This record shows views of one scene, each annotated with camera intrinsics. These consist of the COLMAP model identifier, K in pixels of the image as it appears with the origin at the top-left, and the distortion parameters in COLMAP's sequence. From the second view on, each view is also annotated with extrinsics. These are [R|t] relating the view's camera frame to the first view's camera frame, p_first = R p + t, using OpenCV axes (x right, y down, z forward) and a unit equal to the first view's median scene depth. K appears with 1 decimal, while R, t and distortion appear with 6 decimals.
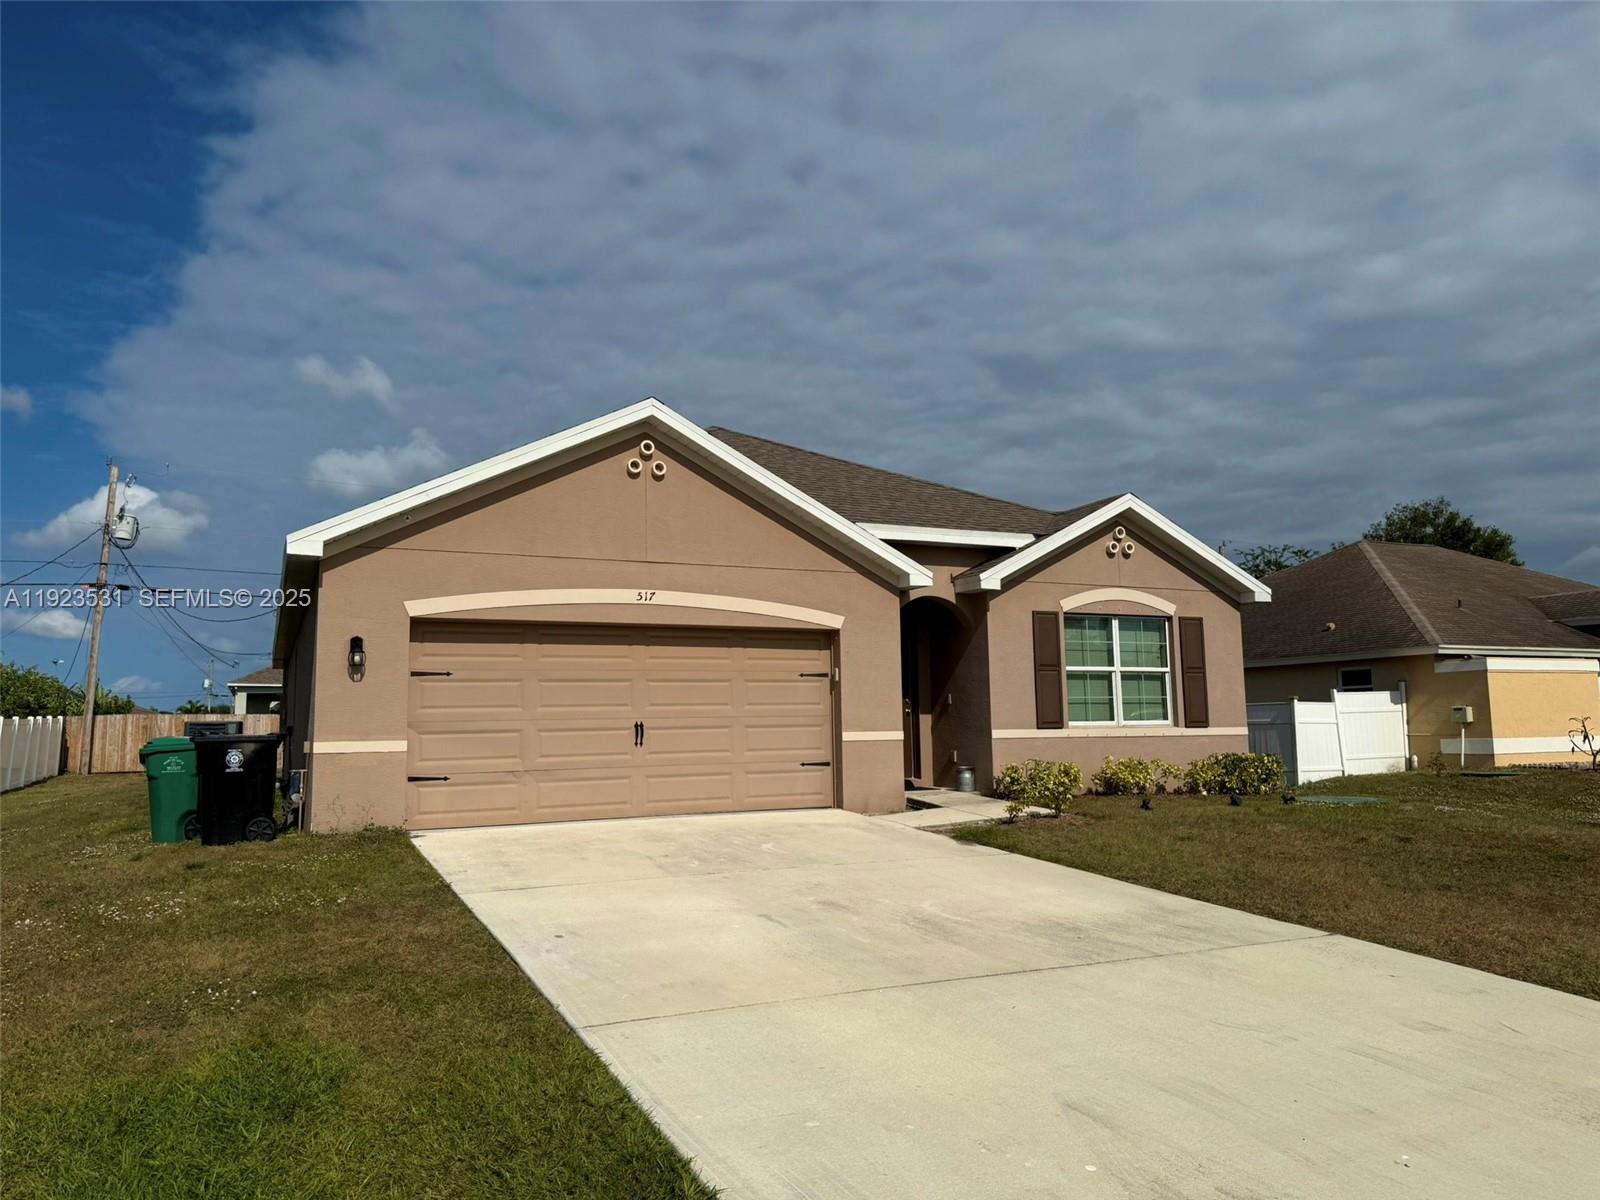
lens RADIAL K [[1159.5, 0, 800.0], [0, 1159.5, 600.0], [0, 0, 1]] dist [0.085833, -0.142407]
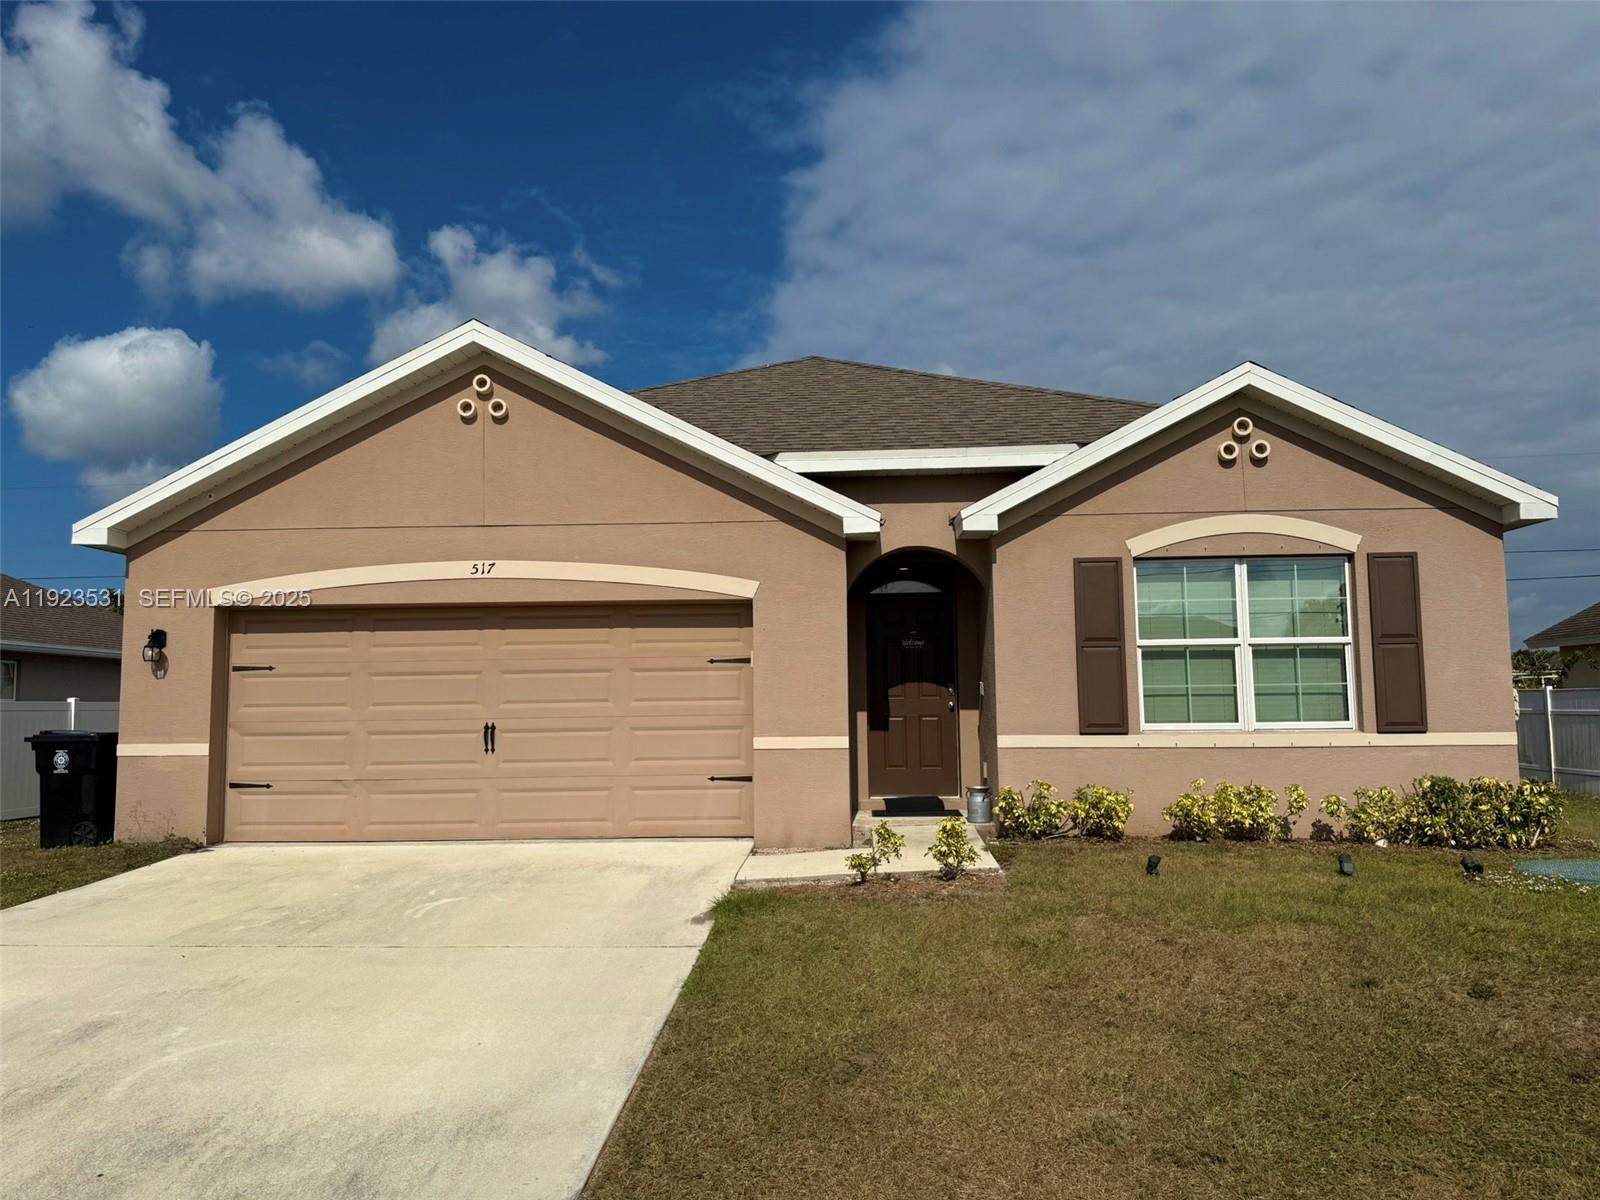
lens RADIAL K [[1159.5, 0, 800.0], [0, 1159.5, 600.0], [0, 0, 1]] dist [0.085833, -0.142407]
pose [[0.873467, -0.041494, -0.485112, 0.372623], [0.050976, 0.998680, 0.006363, 0.020355], [0.484207, -0.030287, 0.874429, 0.323315]]
